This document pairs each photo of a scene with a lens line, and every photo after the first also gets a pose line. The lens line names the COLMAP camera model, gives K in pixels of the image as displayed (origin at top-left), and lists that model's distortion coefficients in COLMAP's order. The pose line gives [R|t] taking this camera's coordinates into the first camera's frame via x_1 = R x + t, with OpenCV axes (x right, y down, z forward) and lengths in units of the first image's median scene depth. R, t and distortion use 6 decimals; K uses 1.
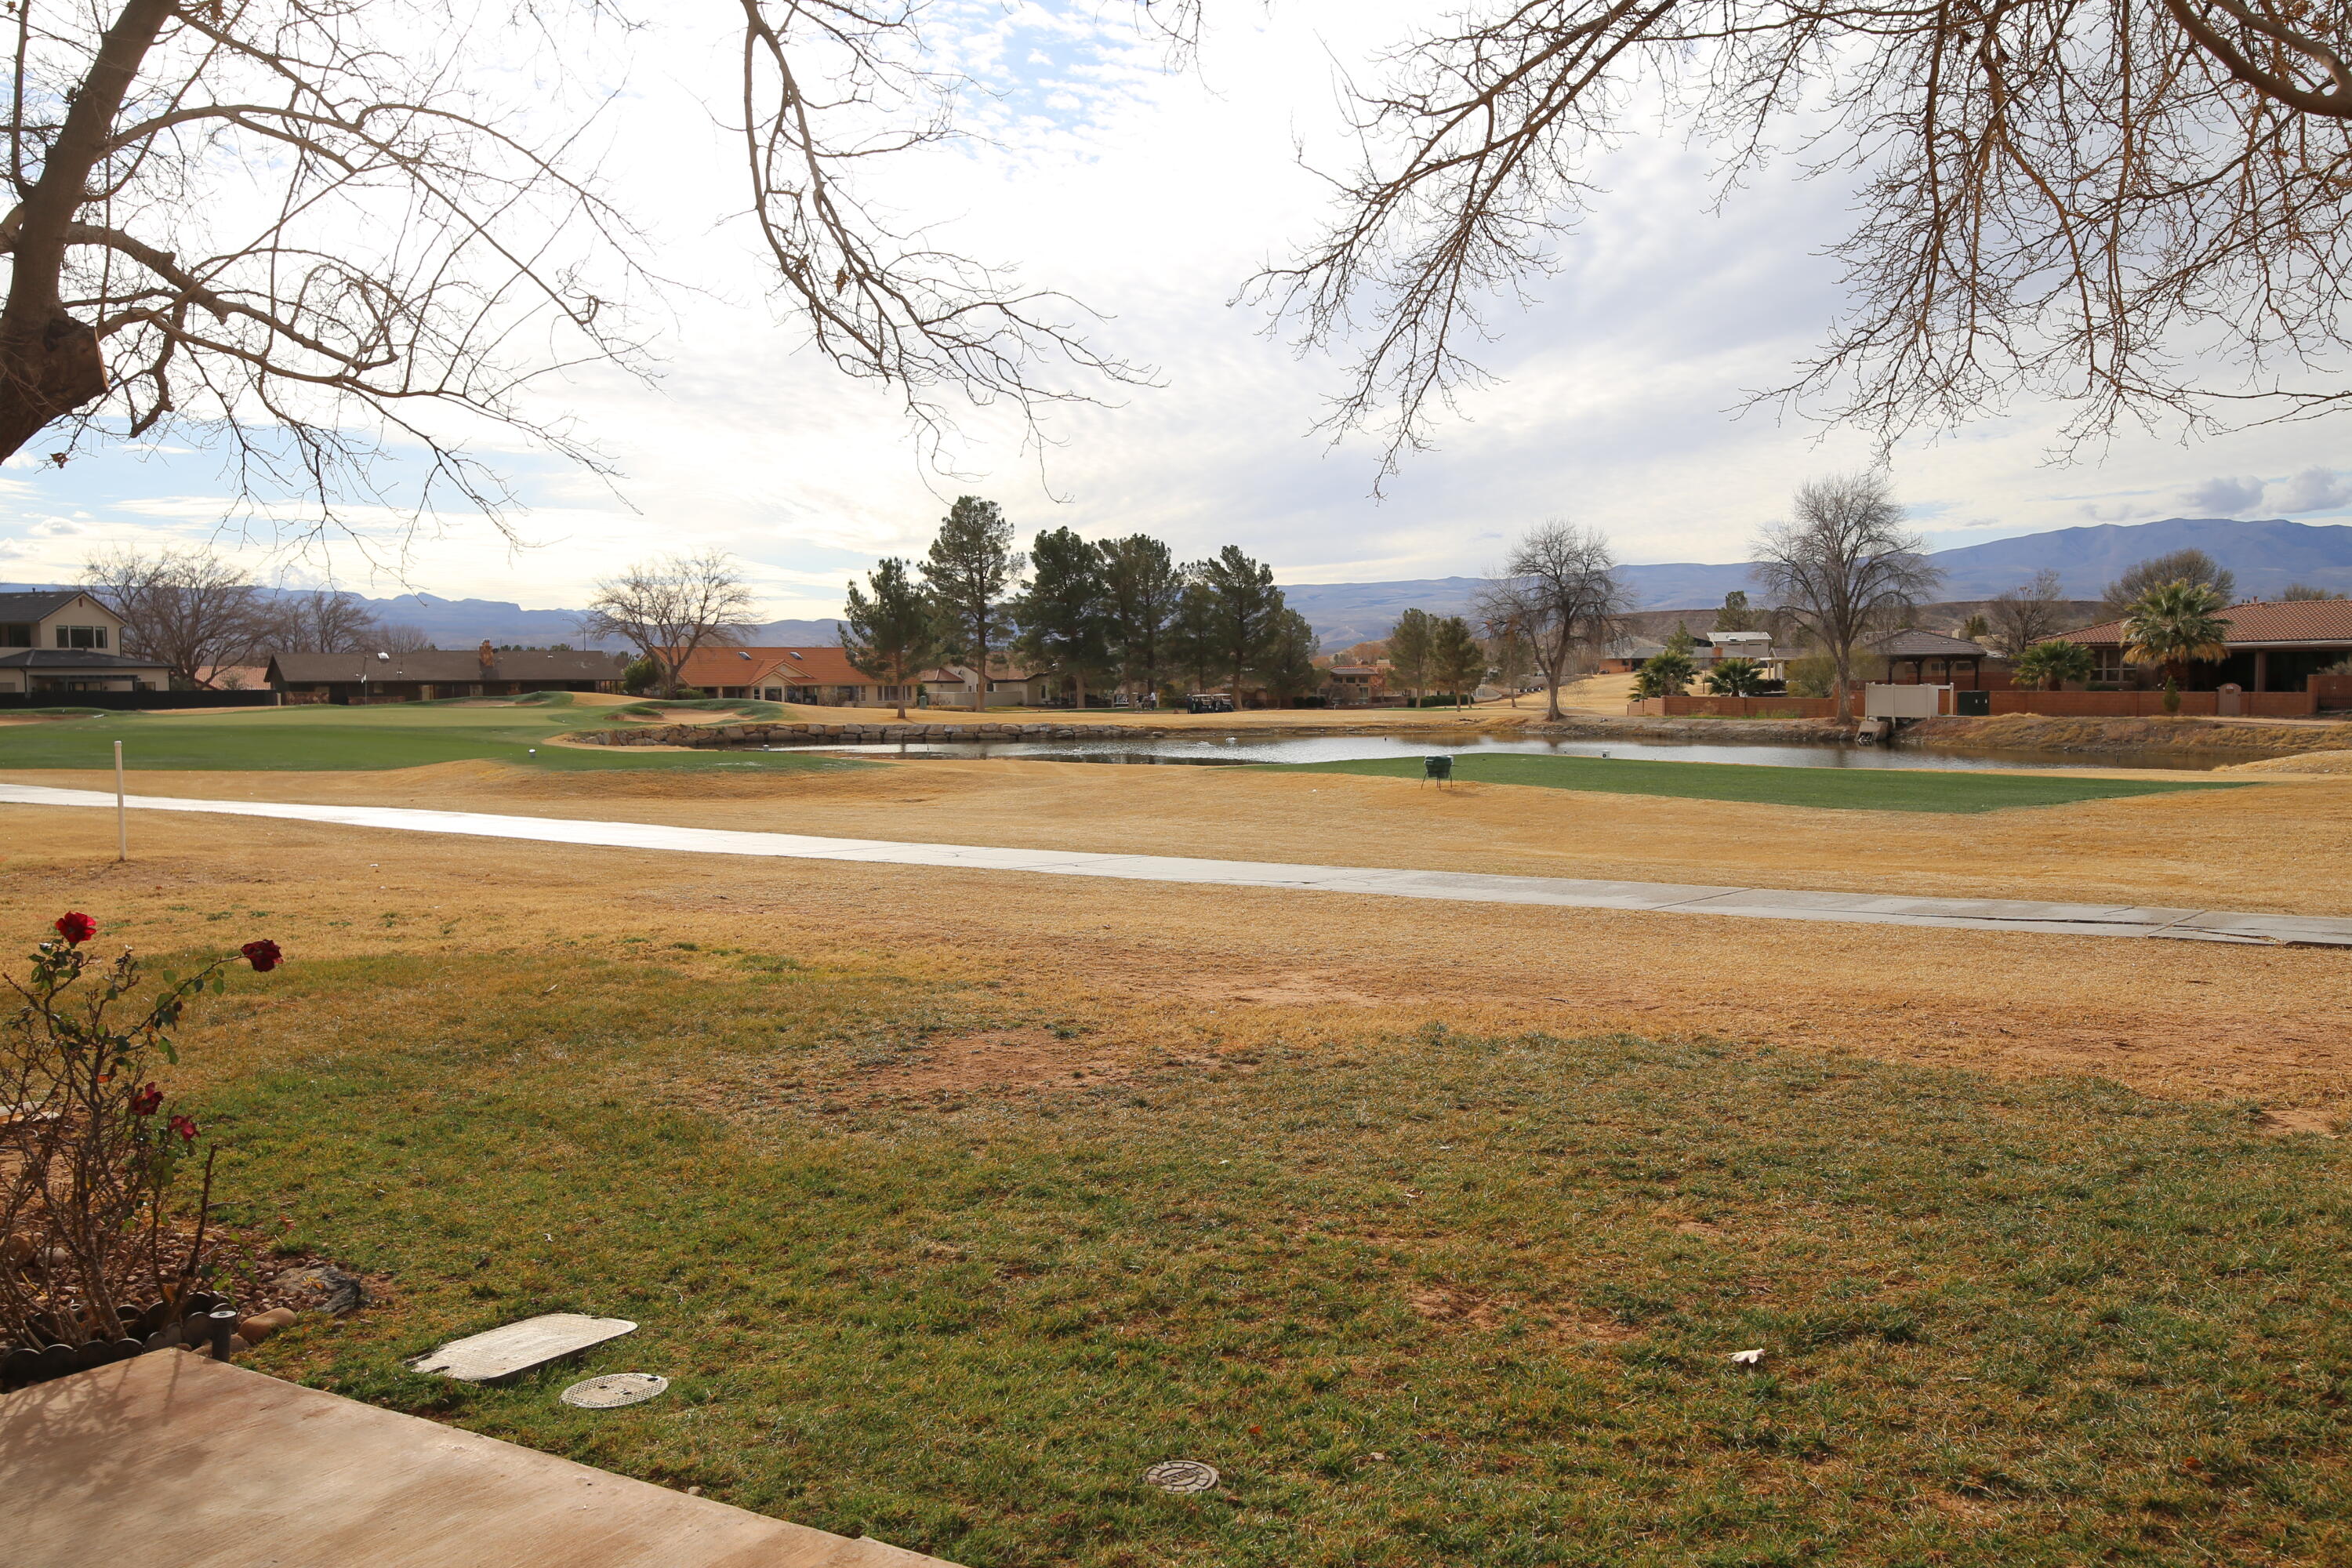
lens RADIAL K [[1975.5, 0, 1178.7], [0, 1975.5, 791.6], [0, 0, 1]] dist [0.069515, 0.006284]
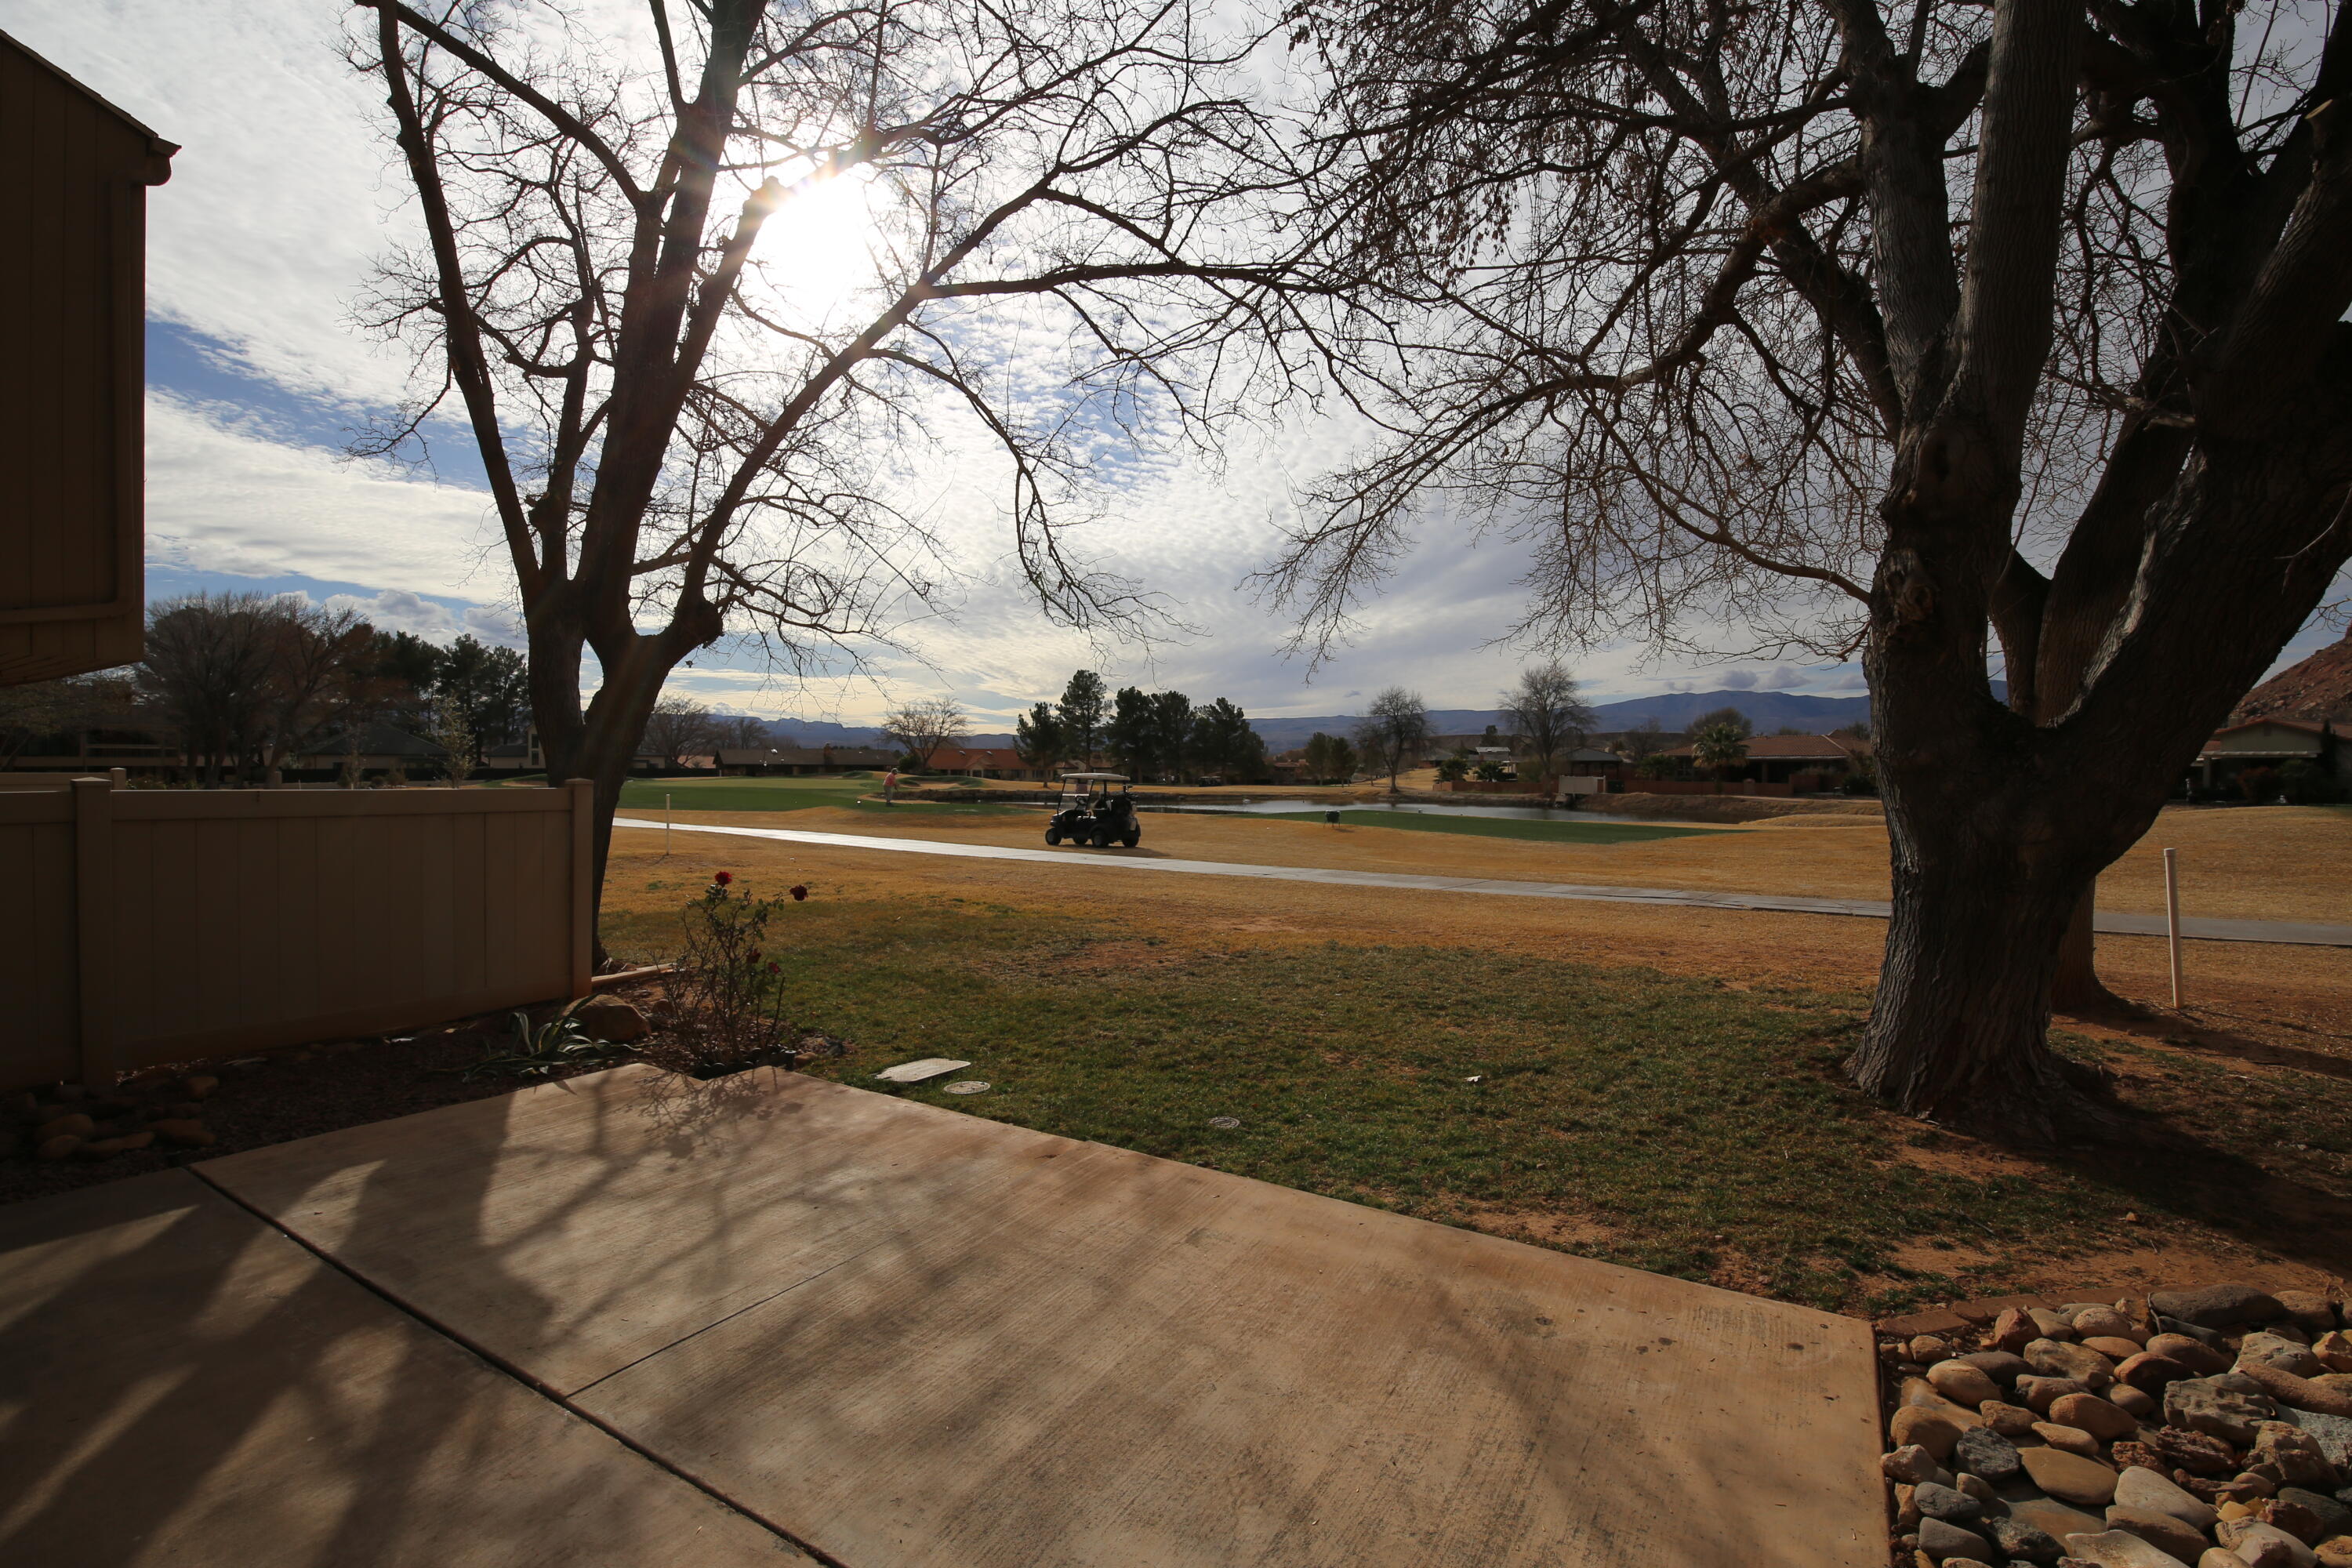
lens RADIAL K [[1073.7, 0, 1167.2], [0, 1073.7, 803.7], [0, 0, 1]] dist [0.019689, 0.000005]
pose [[0.999703, 0.013142, -0.020505, -0.021738], [-0.013611, 0.999645, -0.022924, 0.003232], [0.020196, 0.023196, 0.999527, -0.124664]]
